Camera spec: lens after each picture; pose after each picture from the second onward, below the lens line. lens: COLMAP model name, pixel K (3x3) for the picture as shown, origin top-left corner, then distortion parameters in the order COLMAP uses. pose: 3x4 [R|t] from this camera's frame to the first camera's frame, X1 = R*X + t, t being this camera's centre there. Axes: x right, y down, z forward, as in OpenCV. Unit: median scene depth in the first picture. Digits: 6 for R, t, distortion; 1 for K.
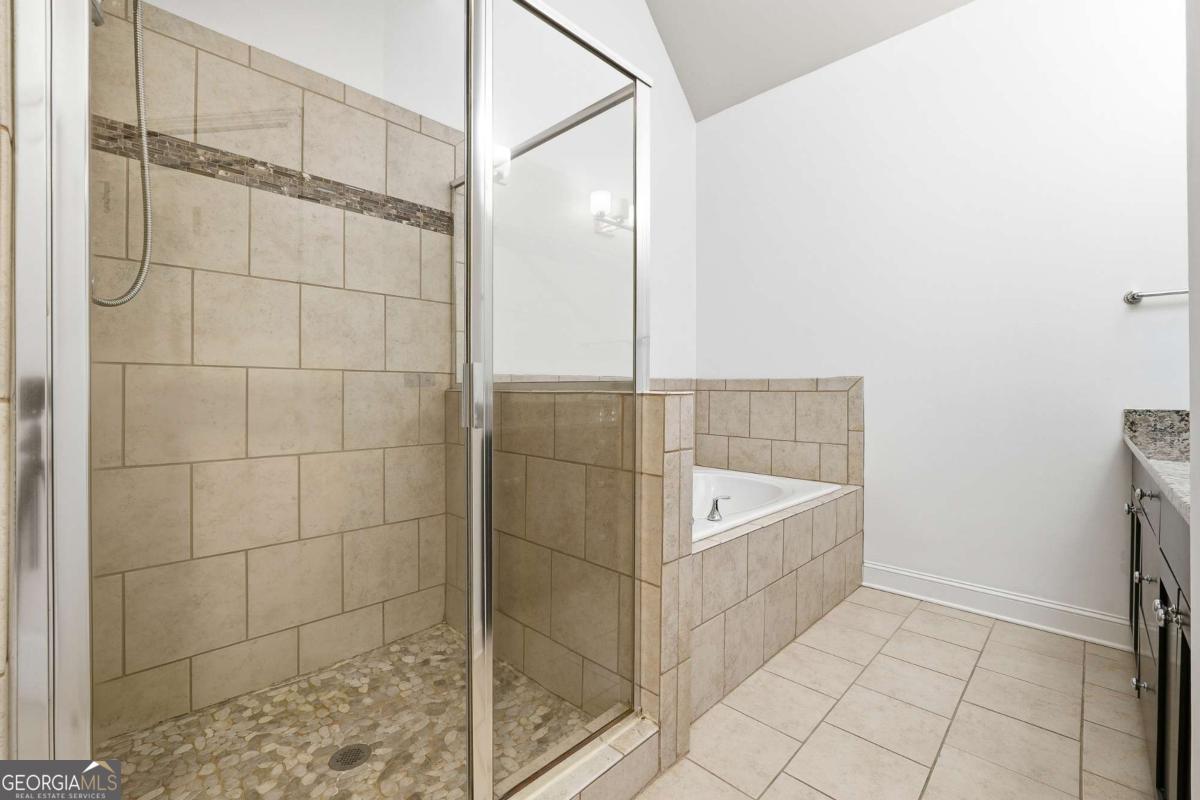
lens RADIAL K [[507.6, 0, 598.8], [0, 507.6, 392.7], [0, 0, 1]] dist [-0.016404, 0.001618]
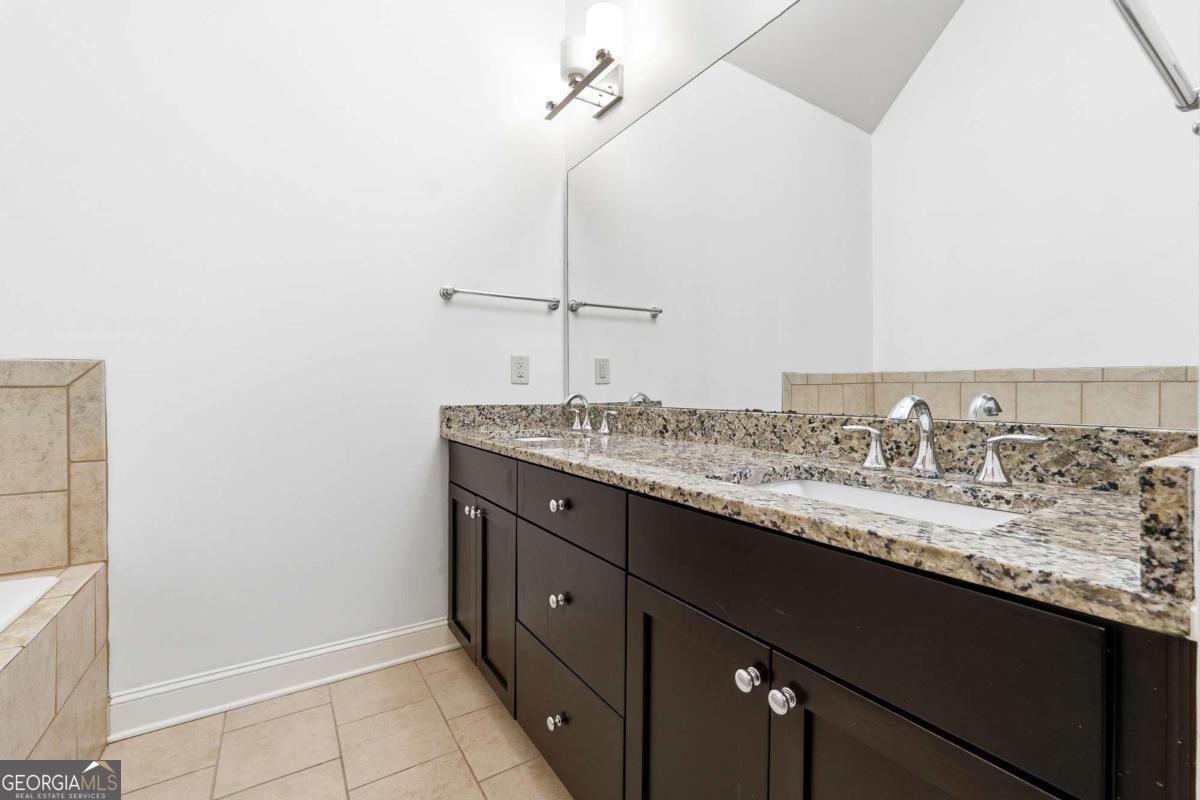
lens RADIAL K [[507.6, 0, 600.4], [0, 507.6, 391.9], [0, 0, 1]] dist [-0.016404, 0.001618]
pose [[0.227690, -0.001831, 0.973732, 0.122961], [0.008665, 0.999962, -0.000145, 0.006804], [-0.973695, 0.008470, 0.227698, 0.364167]]
